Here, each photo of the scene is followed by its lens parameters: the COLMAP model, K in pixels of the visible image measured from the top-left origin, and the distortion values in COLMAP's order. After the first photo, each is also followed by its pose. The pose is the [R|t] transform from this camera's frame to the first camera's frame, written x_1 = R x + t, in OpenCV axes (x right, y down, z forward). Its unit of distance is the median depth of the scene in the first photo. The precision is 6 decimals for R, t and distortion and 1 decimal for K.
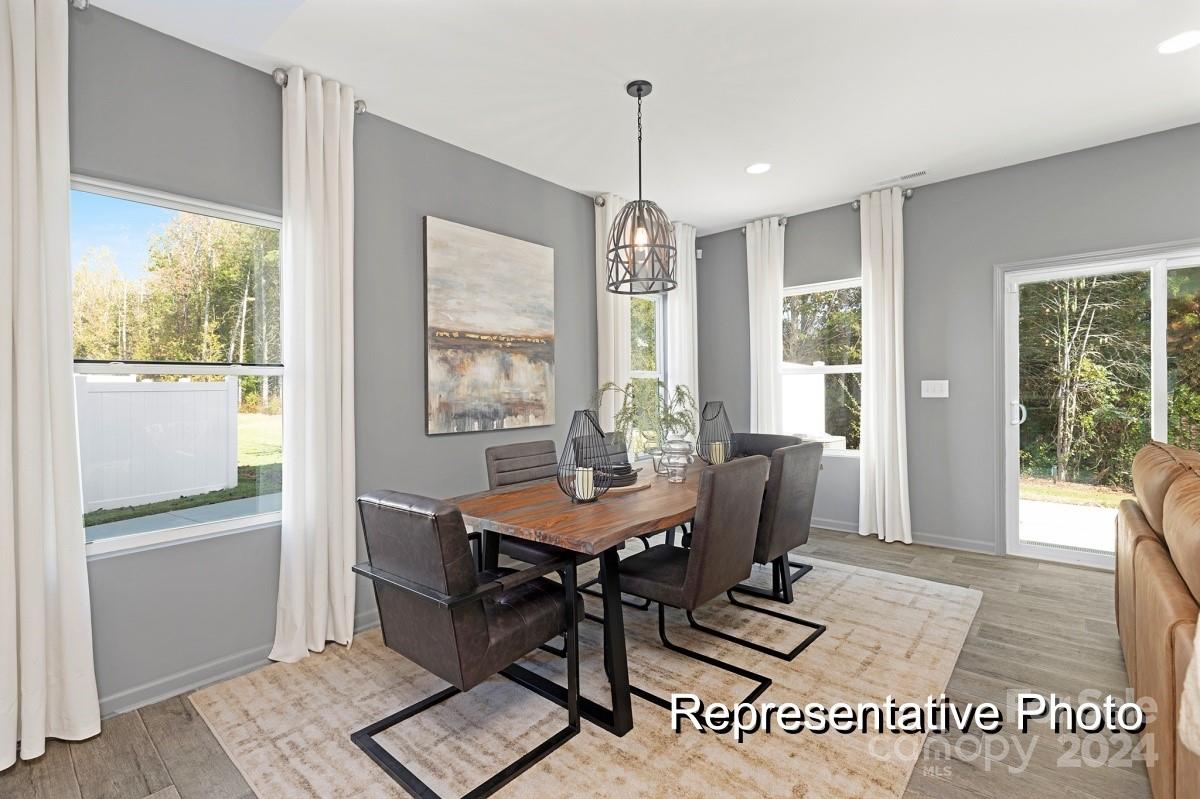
lens RADIAL K [[547.7, 0, 605.7], [0, 547.7, 392.6], [0, 0, 1]] dist [0.005662, -0.000462]
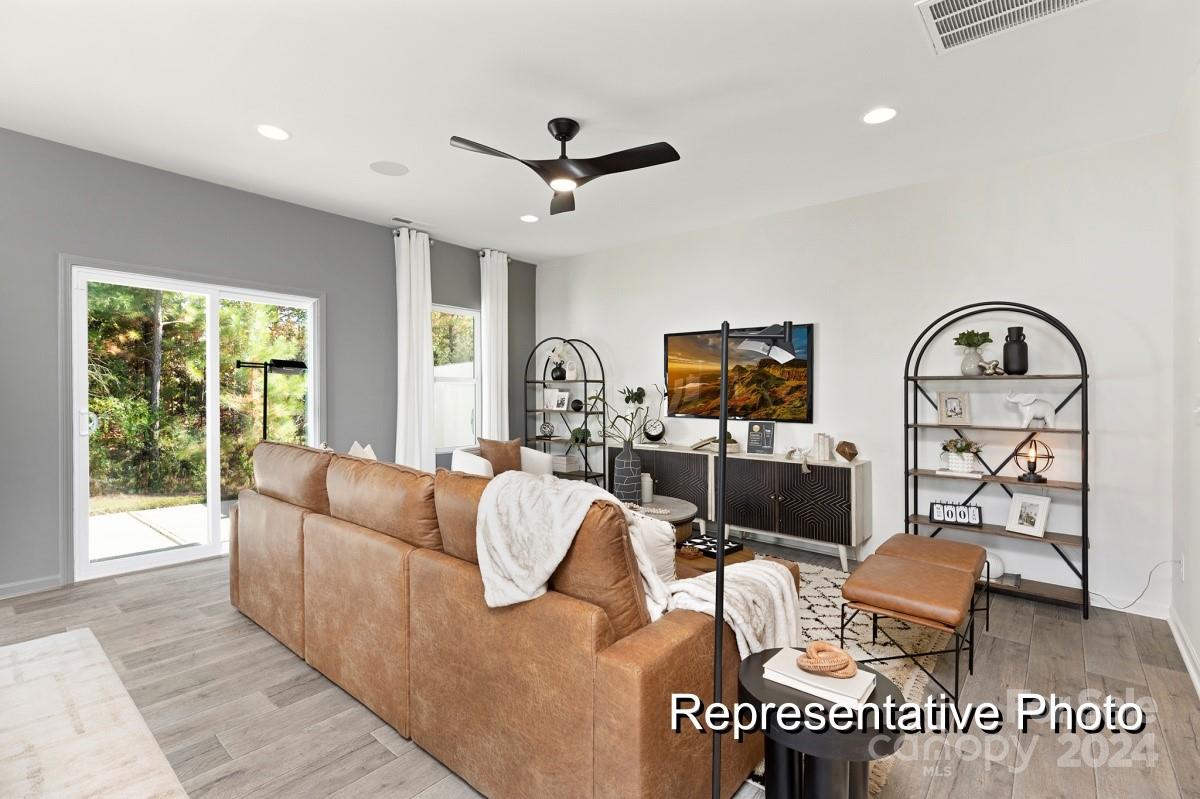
lens RADIAL K [[547.7, 0, 596.5], [0, 547.7, 393.2], [0, 0, 1]] dist [0.005662, -0.000462]
pose [[-0.007848, 0.014388, 0.999866, -0.188929], [-0.006704, 0.999873, -0.014441, -0.003824], [-0.999947, -0.006817, -0.007751, 0.184308]]
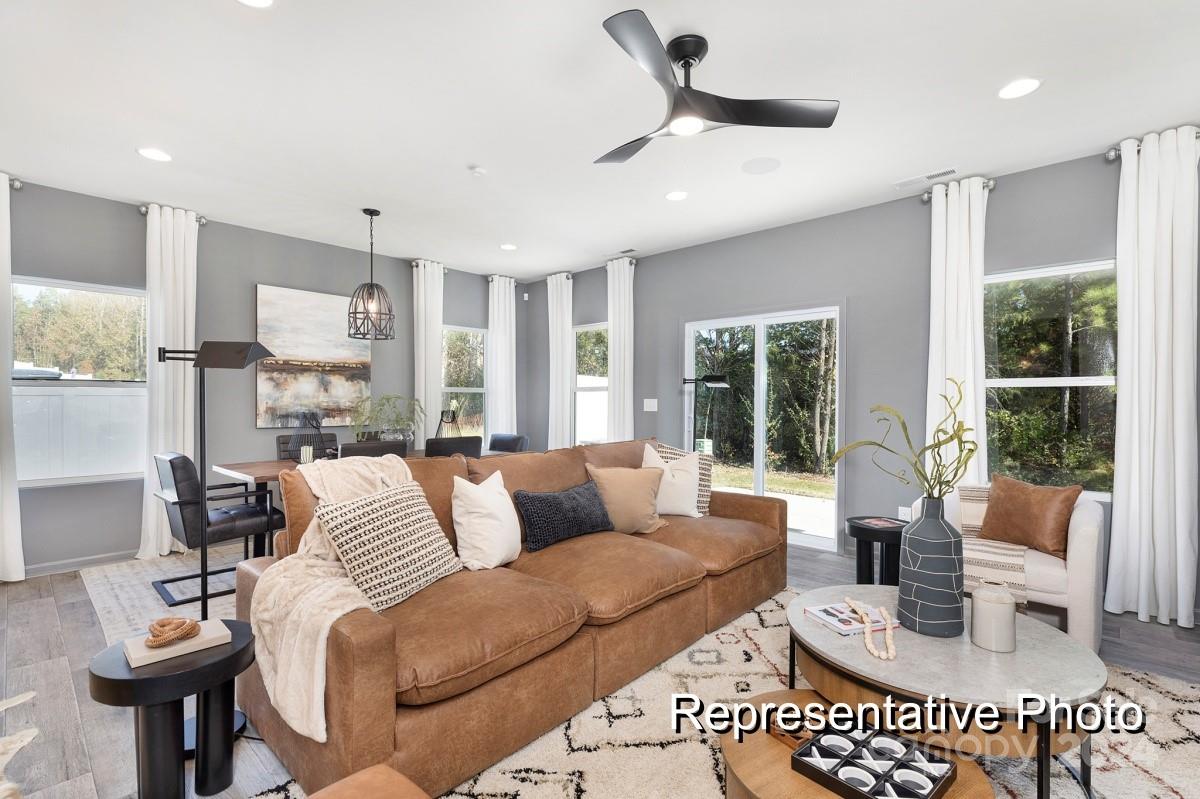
lens RADIAL K [[547.7, 0, 593.6], [0, 547.7, 411.5], [0, 0, 1]] dist [0.005662, -0.000462]
pose [[0.999157, 0.018590, -0.036595, 0.627295], [-0.017980, 0.999695, 0.016924, -0.011604], [0.036898, -0.016252, 0.999187, -0.462713]]
